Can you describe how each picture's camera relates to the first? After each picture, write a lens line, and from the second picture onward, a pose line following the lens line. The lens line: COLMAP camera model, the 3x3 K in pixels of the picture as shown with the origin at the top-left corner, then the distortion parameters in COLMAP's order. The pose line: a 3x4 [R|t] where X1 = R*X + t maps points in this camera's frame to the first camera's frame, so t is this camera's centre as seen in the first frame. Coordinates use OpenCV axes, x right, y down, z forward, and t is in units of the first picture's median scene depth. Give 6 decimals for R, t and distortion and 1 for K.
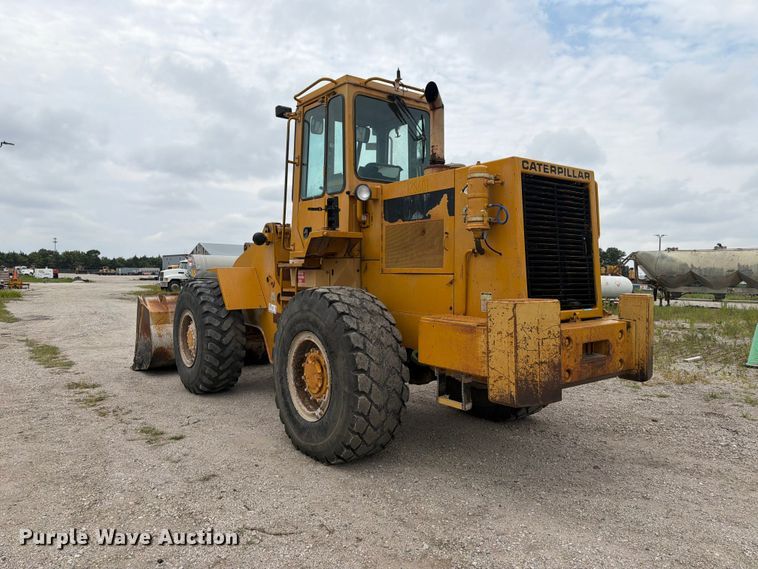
lens RADIAL K [[528.8, 0, 378.4], [0, 528.8, 284.0], [0, 0, 1]] dist [0.060938, -0.077761]
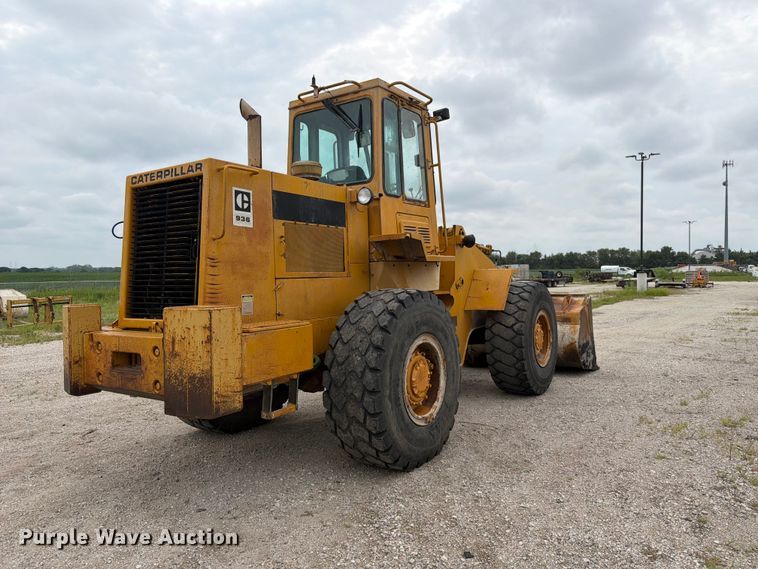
lens RADIAL K [[525.0, 0, 379.7], [0, 525.0, 283.6], [0, 0, 1]] dist [0.126514, -0.171930]
pose [[0.335627, 0.001262, -0.941994, 1.388952], [-0.000032, 0.999999, 0.001329, -0.016140], [0.941995, -0.000416, 0.335626, 1.050246]]
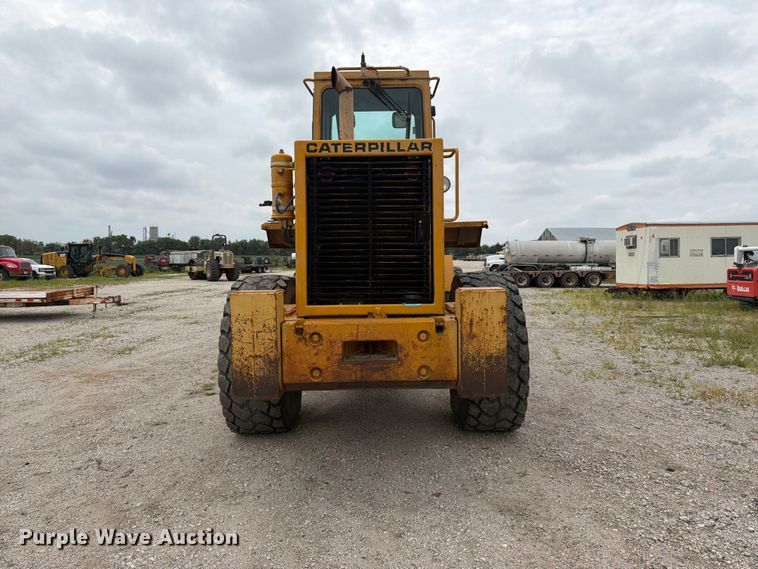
lens RADIAL K [[525.0, 0, 379.7], [0, 525.0, 283.6], [0, 0, 1]] dist [0.126514, -0.171930]
pose [[0.798311, 0.017160, -0.602001, 0.892515], [-0.000438, 0.999610, 0.027914, -0.010163], [0.602246, -0.022020, 0.798007, 0.305159]]
